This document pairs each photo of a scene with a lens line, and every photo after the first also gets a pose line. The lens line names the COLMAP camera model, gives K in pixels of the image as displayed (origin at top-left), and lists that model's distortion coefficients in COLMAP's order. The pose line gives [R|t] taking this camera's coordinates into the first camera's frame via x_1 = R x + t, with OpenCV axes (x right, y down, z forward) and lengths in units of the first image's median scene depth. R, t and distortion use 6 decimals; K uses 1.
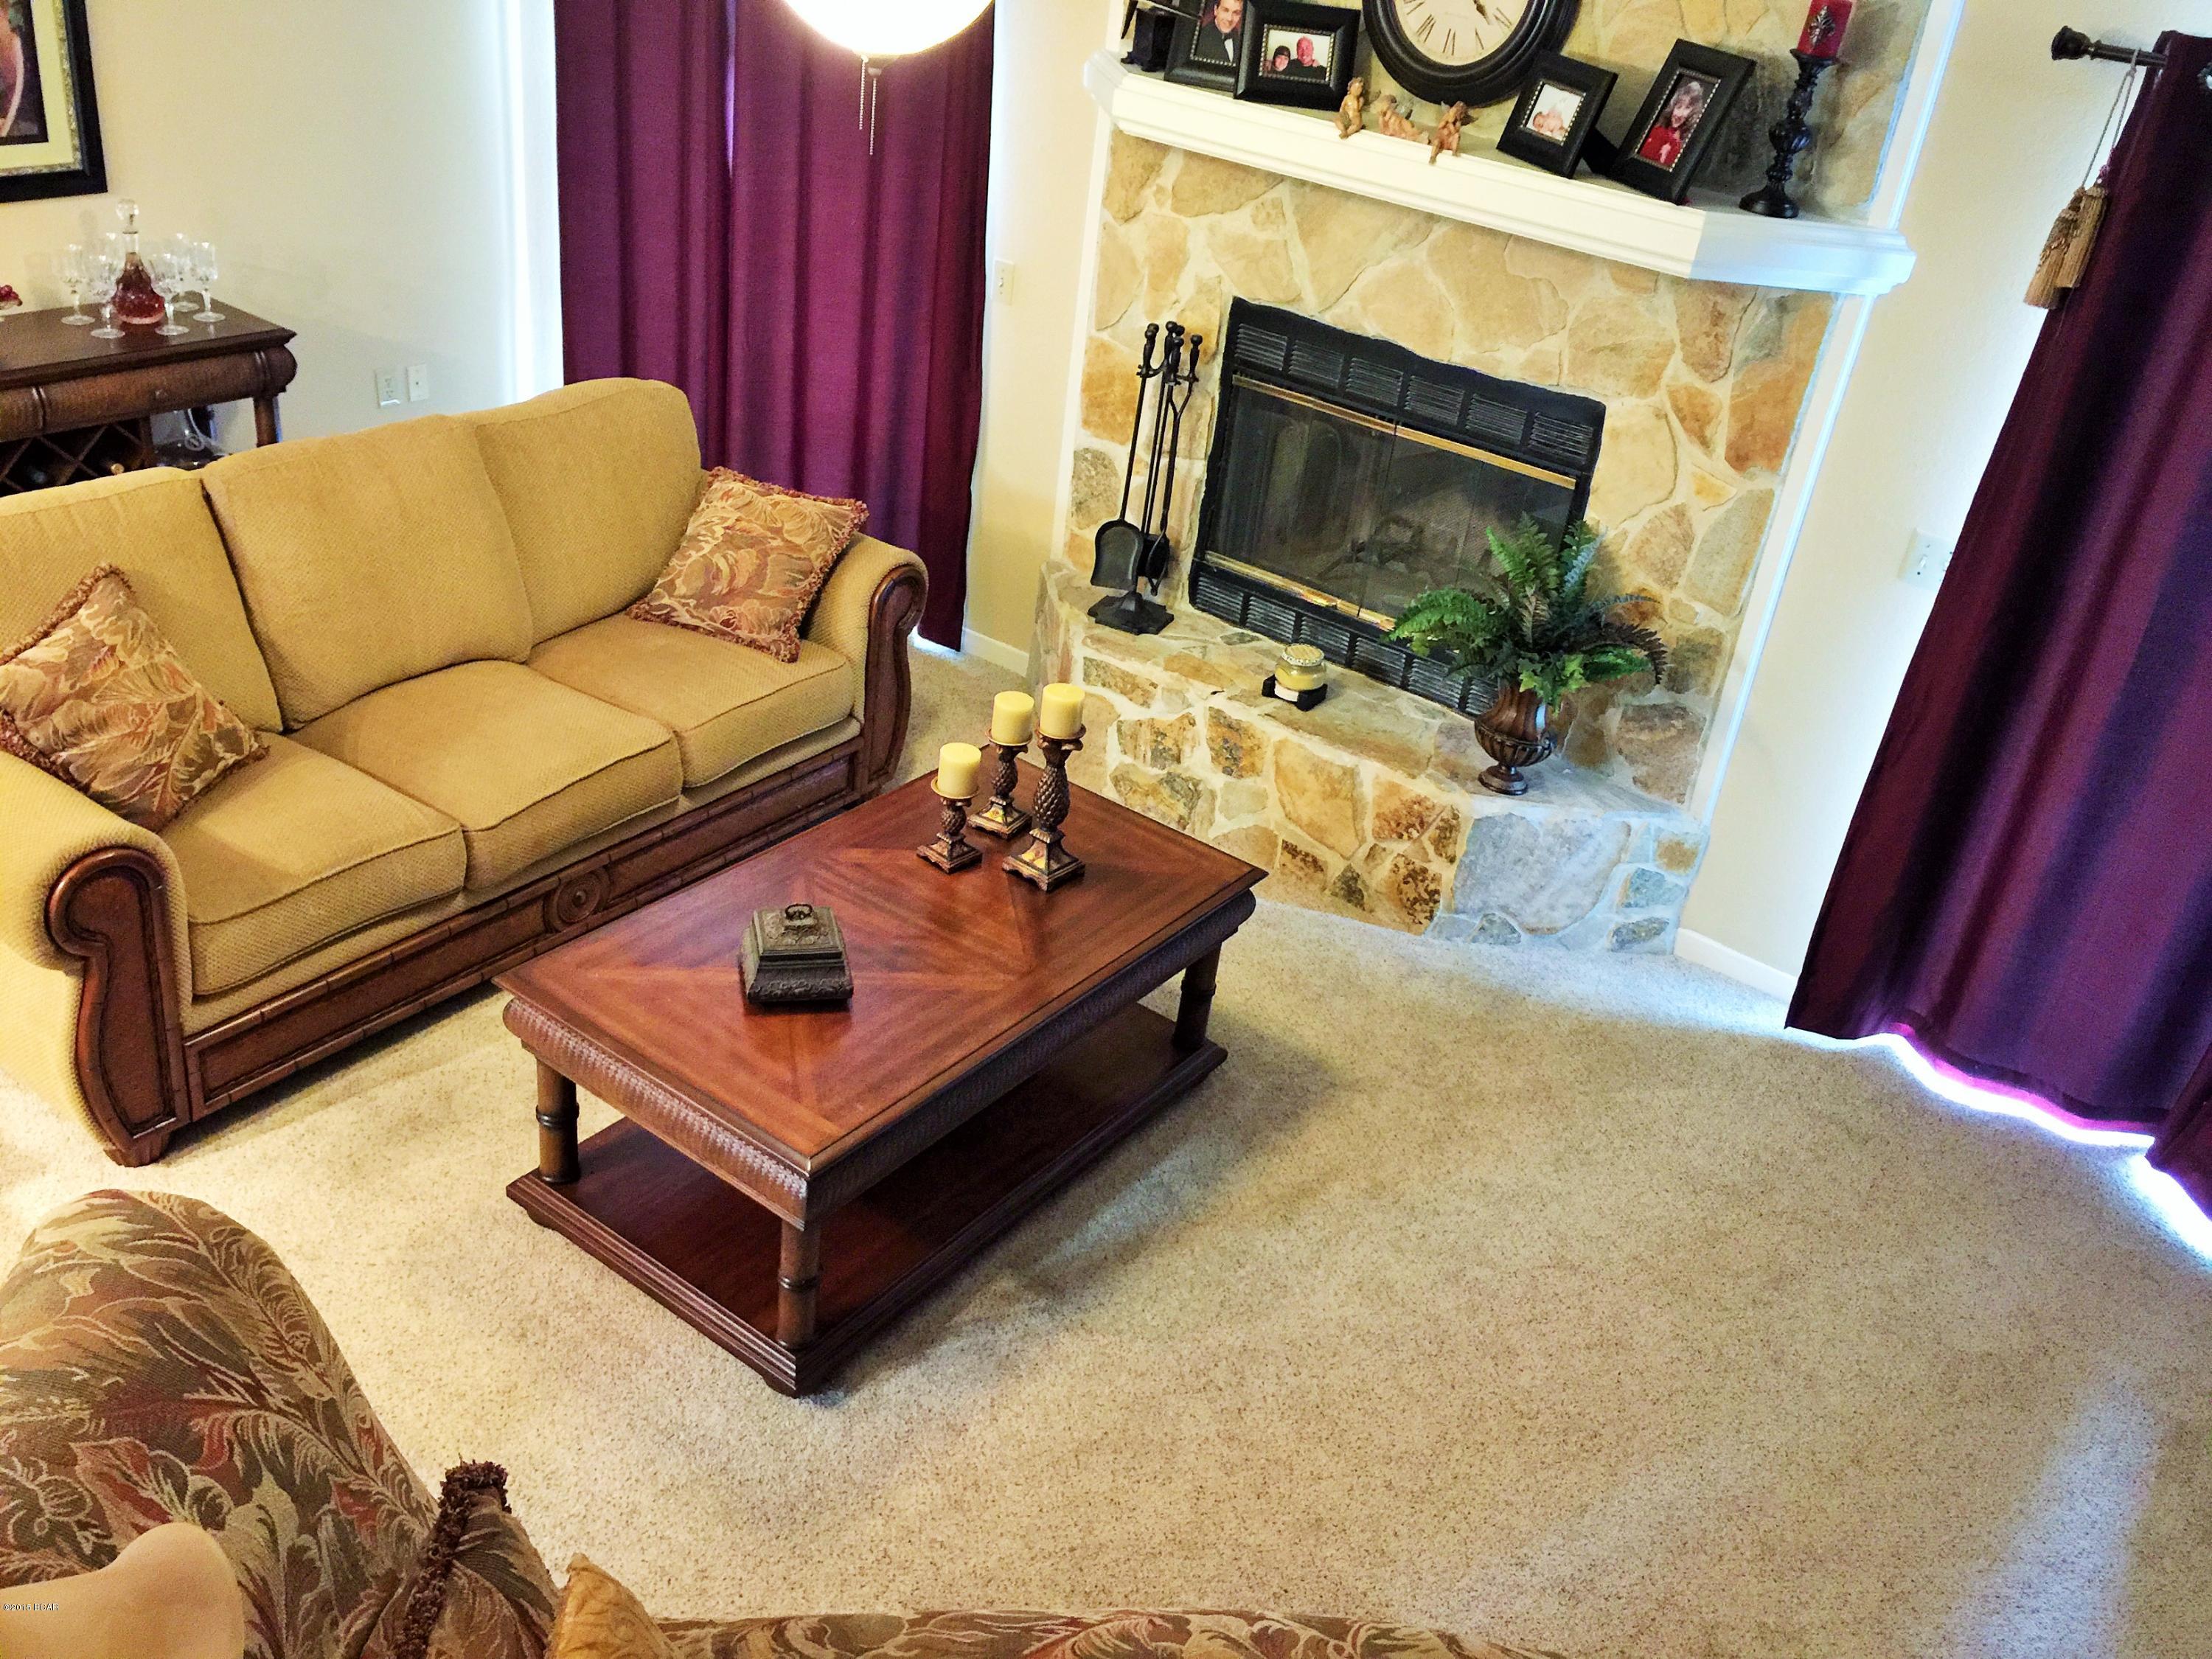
lens RADIAL K [[1915.0, 0, 1109.8], [0, 1915.0, 823.6], [0, 0, 1]] dist [0.078199, -0.113454]
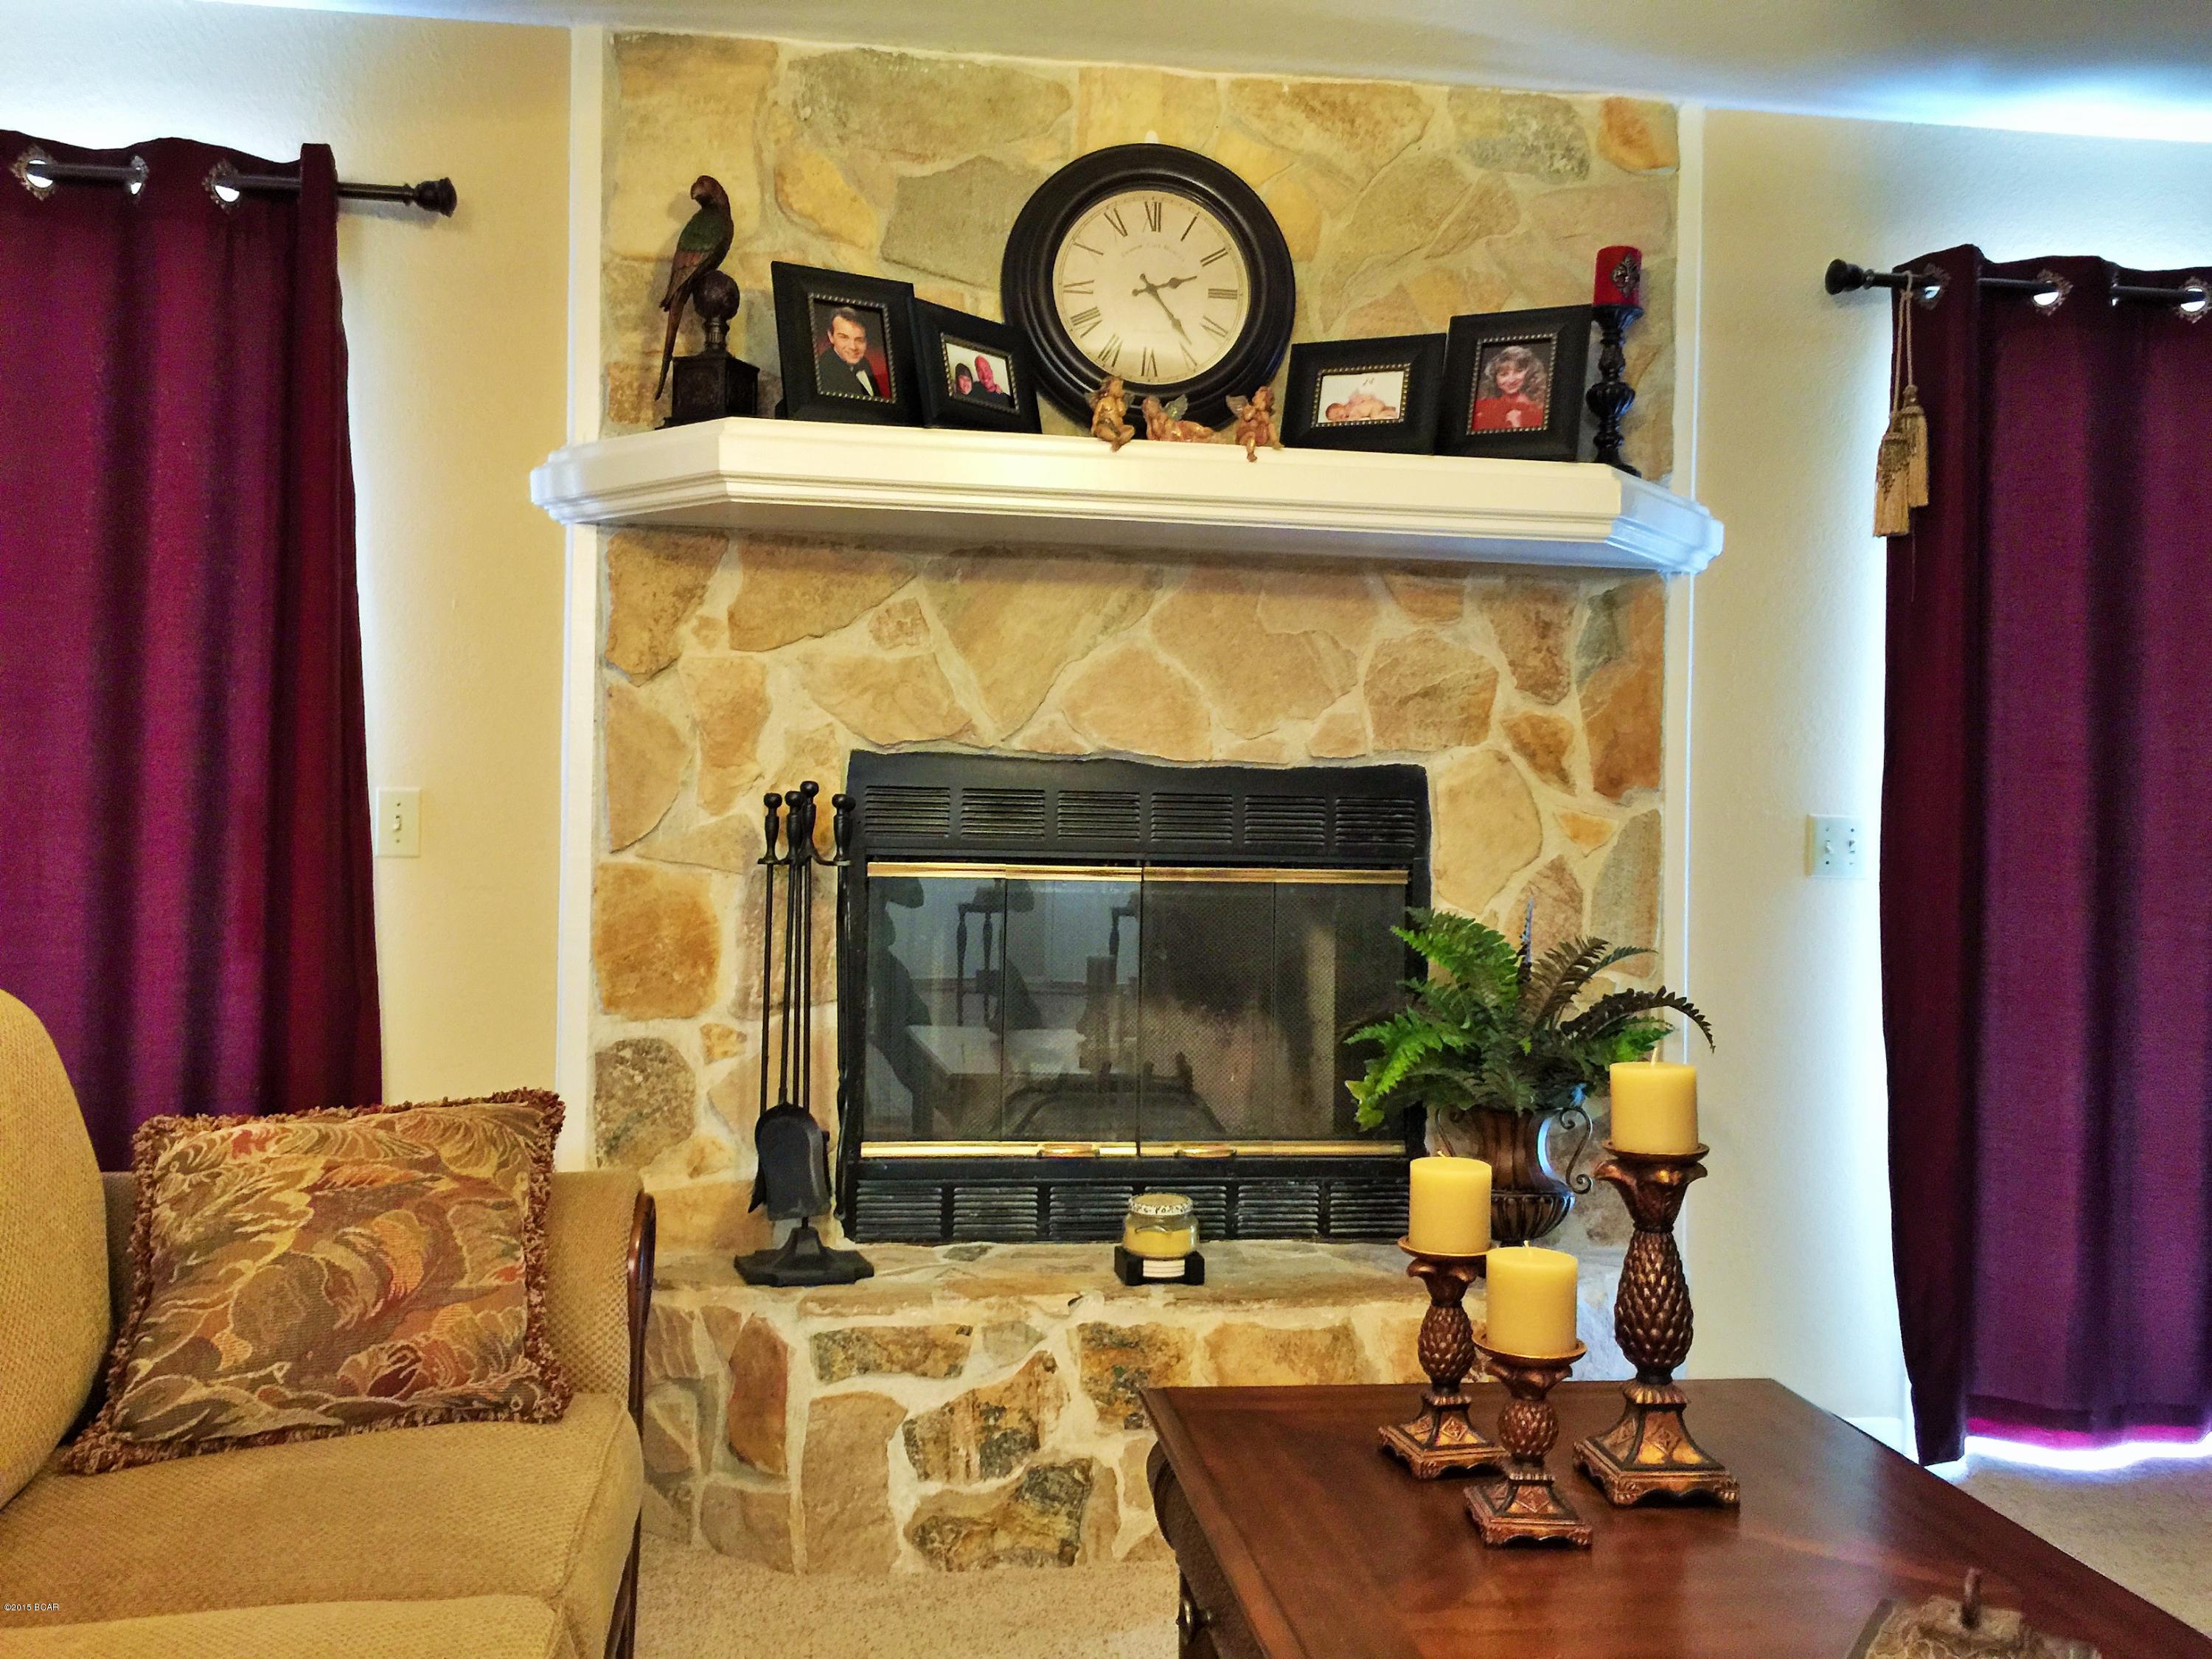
lens RADIAL K [[1915.0, 0, 1109.8], [0, 1915.0, 823.6], [0, 0, 1]] dist [0.078199, -0.113454]
pose [[0.709237, -0.099207, 0.697955, -0.376212], [0.397039, 0.874309, -0.279184, -0.027747], [-0.582531, 0.475123, 0.659482, 0.553634]]
